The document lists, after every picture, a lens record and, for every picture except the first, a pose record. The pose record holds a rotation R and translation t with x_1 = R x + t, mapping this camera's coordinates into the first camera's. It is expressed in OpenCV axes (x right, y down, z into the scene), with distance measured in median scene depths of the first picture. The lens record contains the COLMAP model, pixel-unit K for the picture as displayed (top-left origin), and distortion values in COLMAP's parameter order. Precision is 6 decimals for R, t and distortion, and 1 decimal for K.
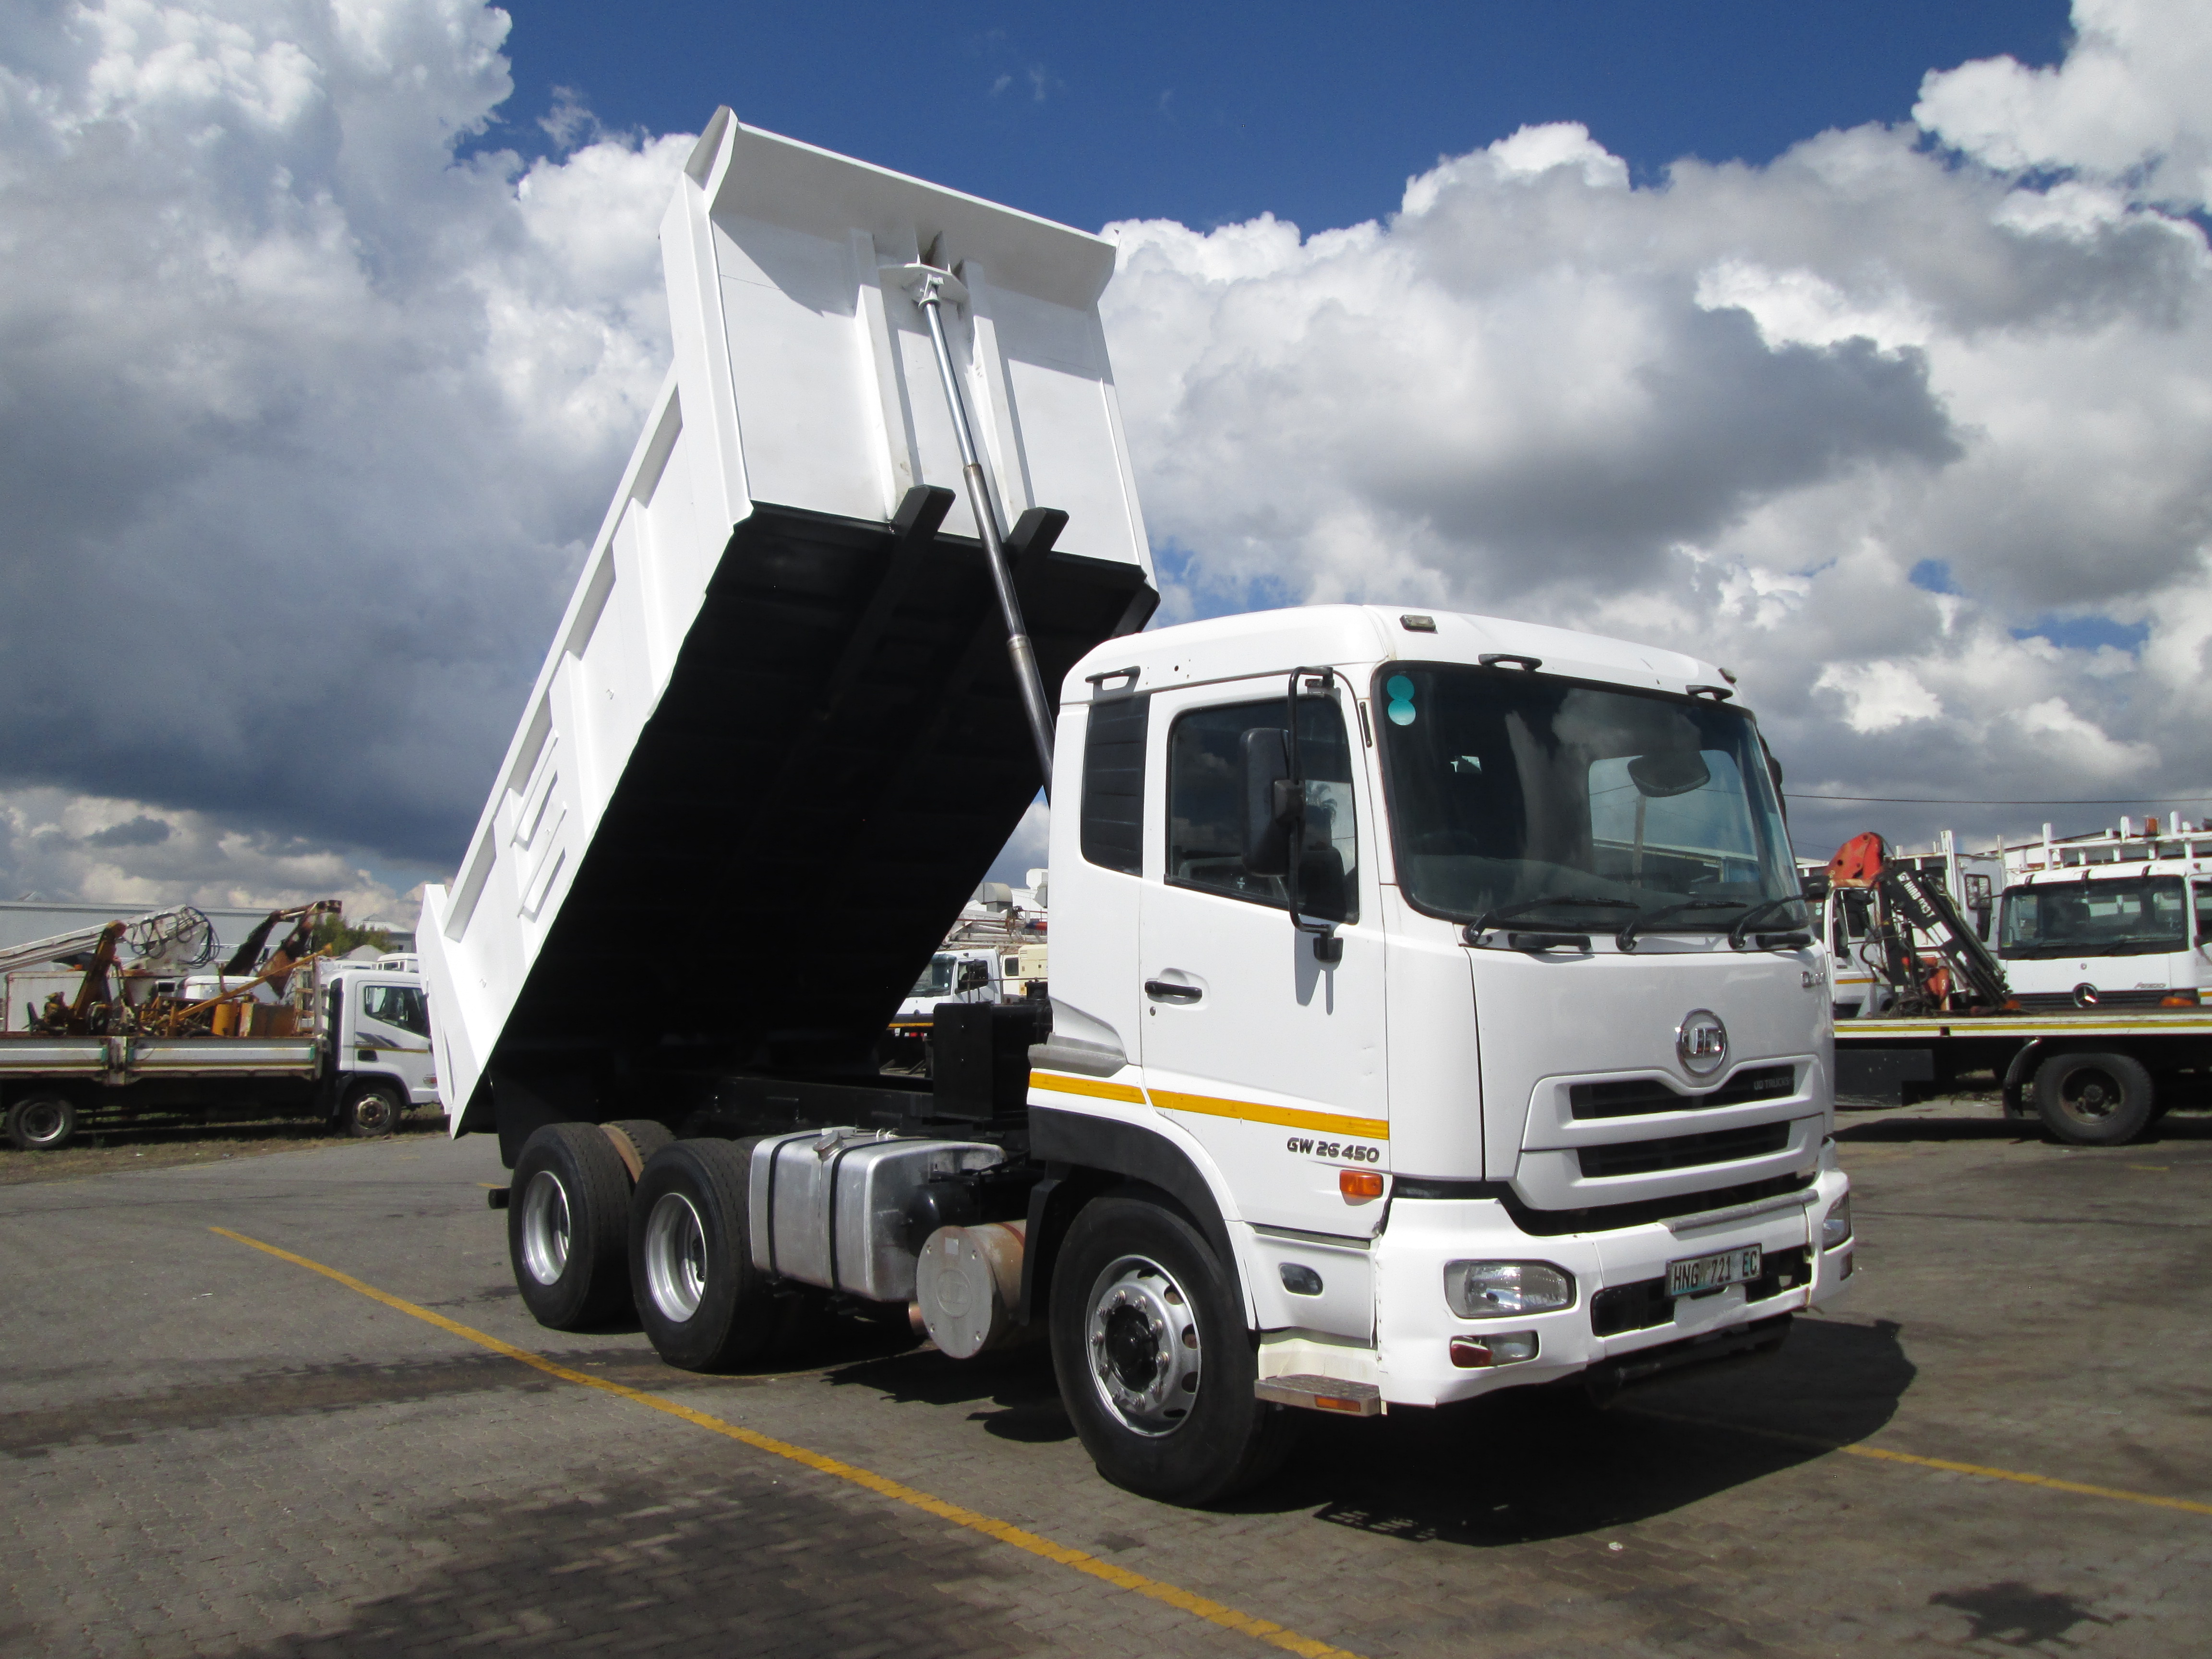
lens RADIAL K [[1829.0, 0, 1120.6], [0, 1829.0, 812.1], [0, 0, 1]] dist [-0.074089, 0.067178]
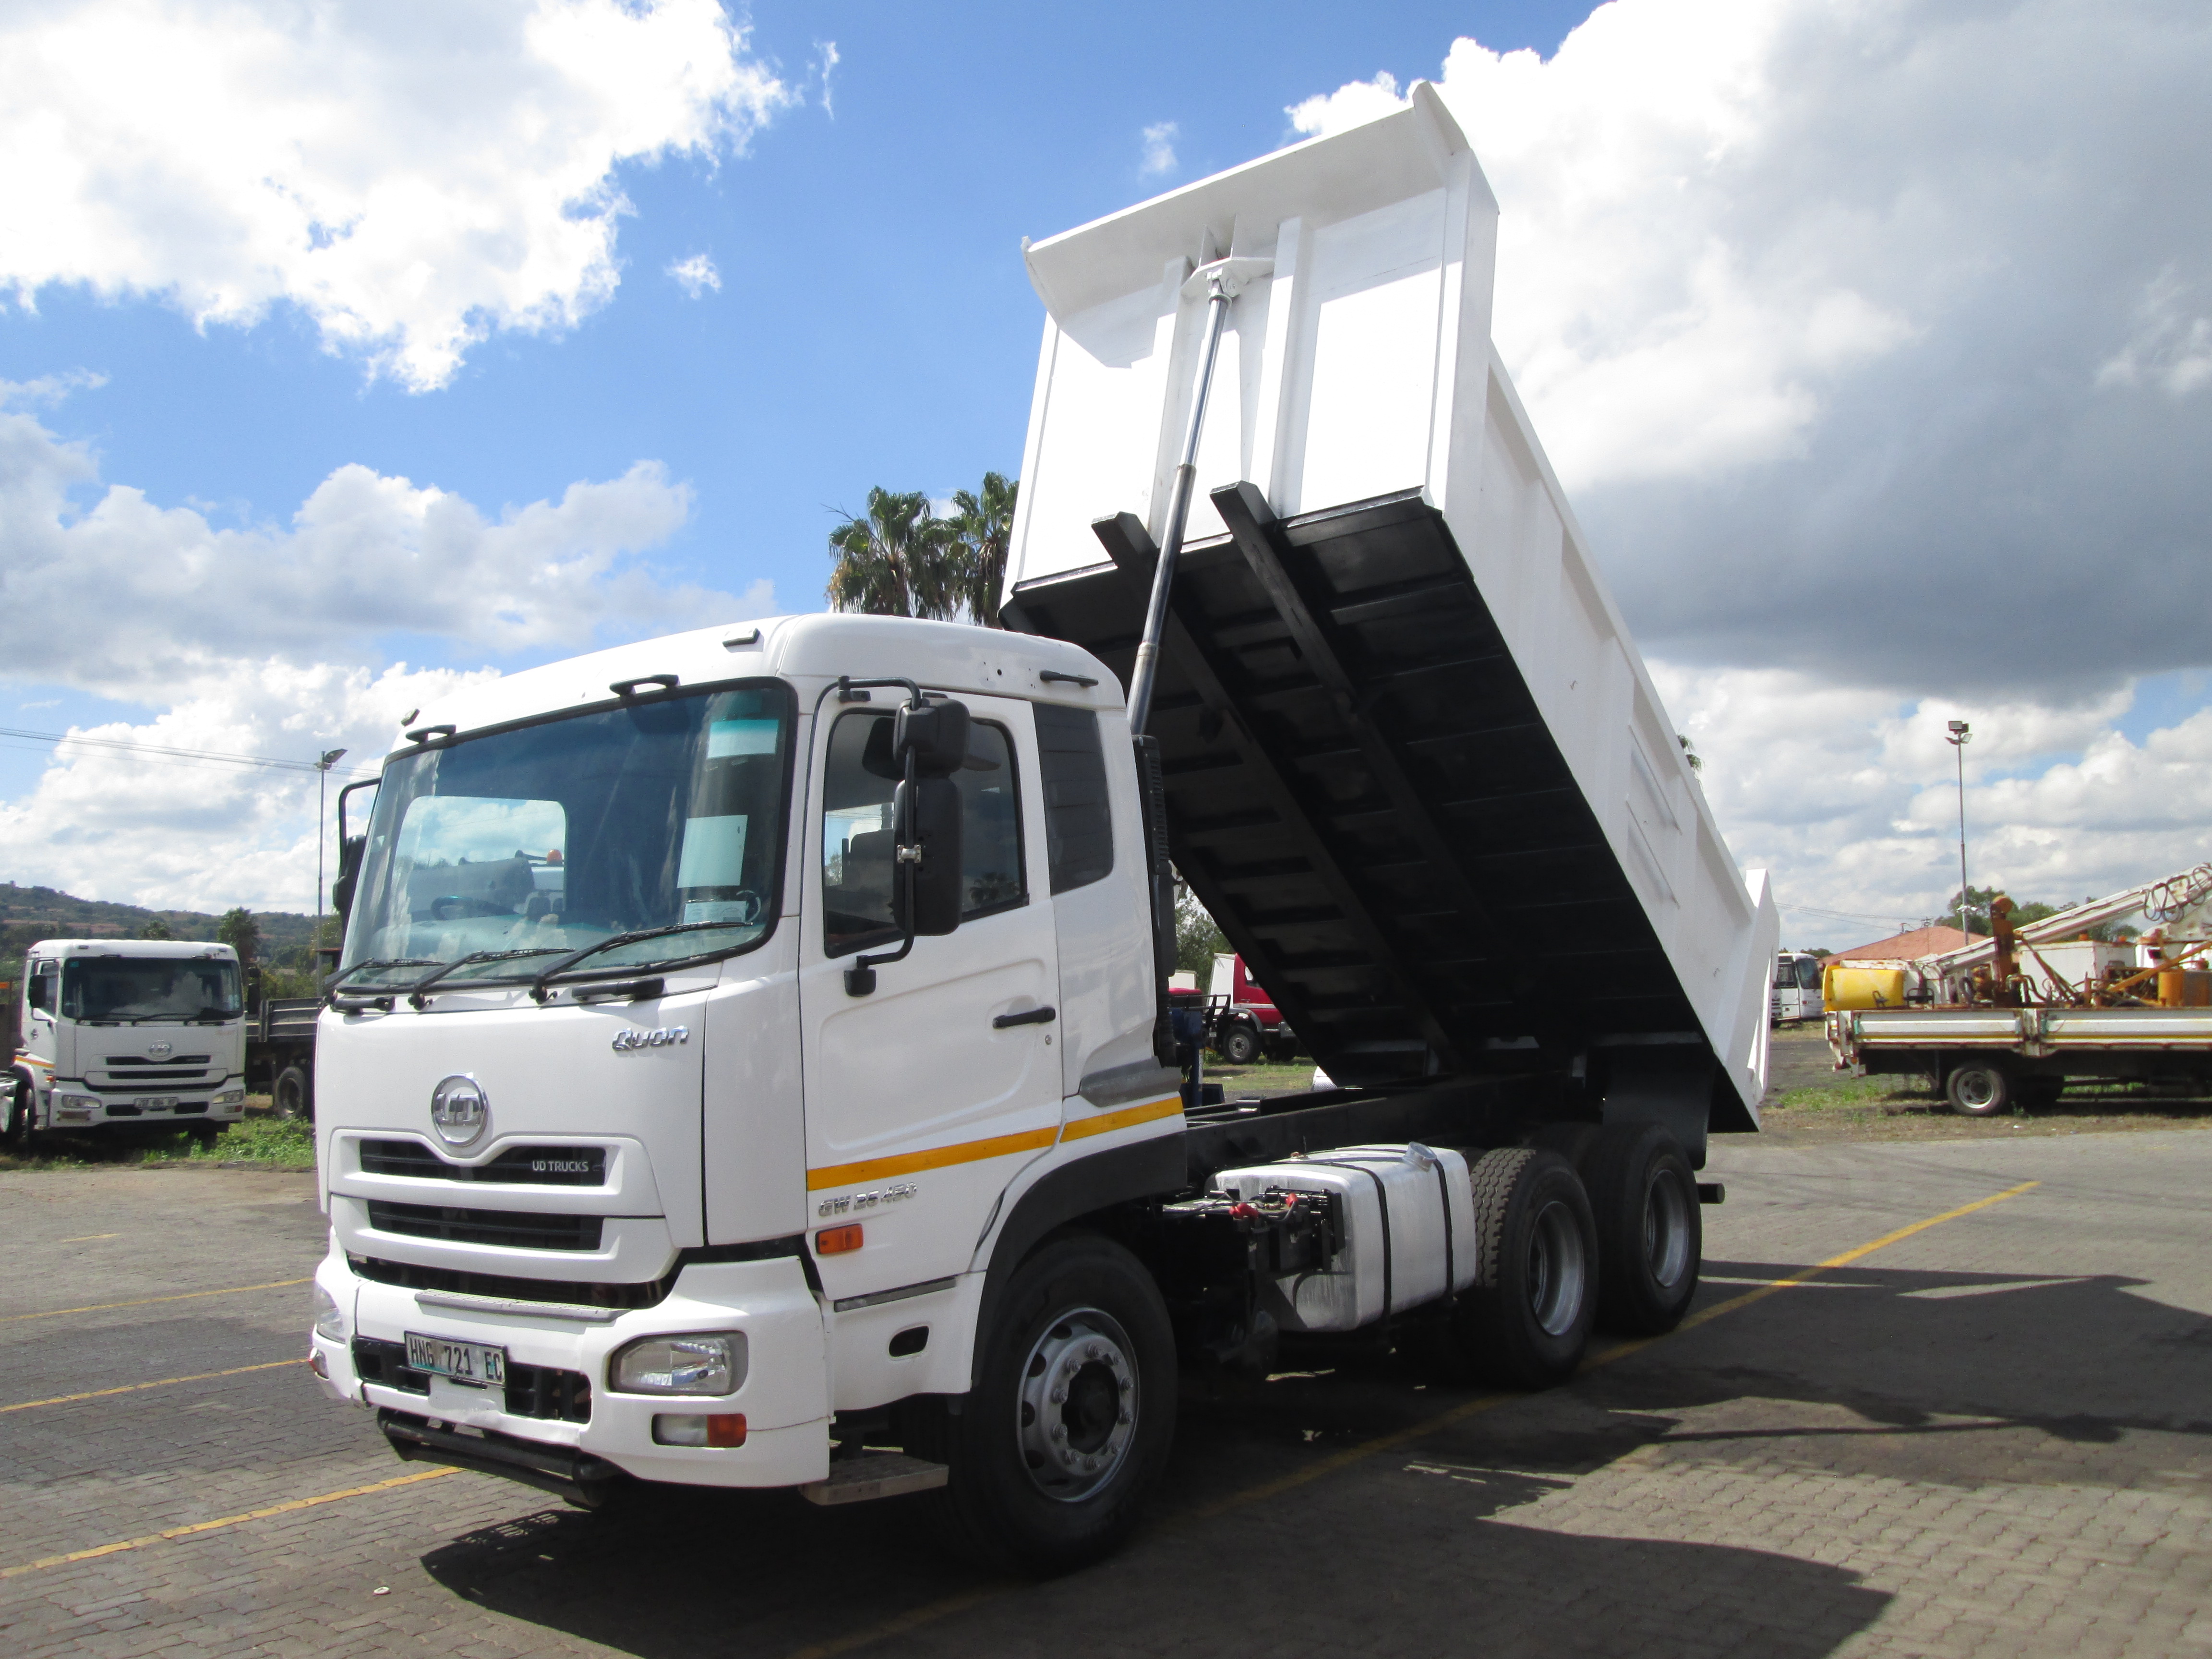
lens RADIAL K [[1829.0, 0, 1119.6], [0, 1829.0, 816.4], [0, 0, 1]] dist [-0.074089, 0.067178]
pose [[0.194106, -0.090525, -0.976795, 1.288921], [0.124290, 0.989978, -0.067048, 0.082367], [0.973075, -0.108392, 0.203412, 1.149120]]
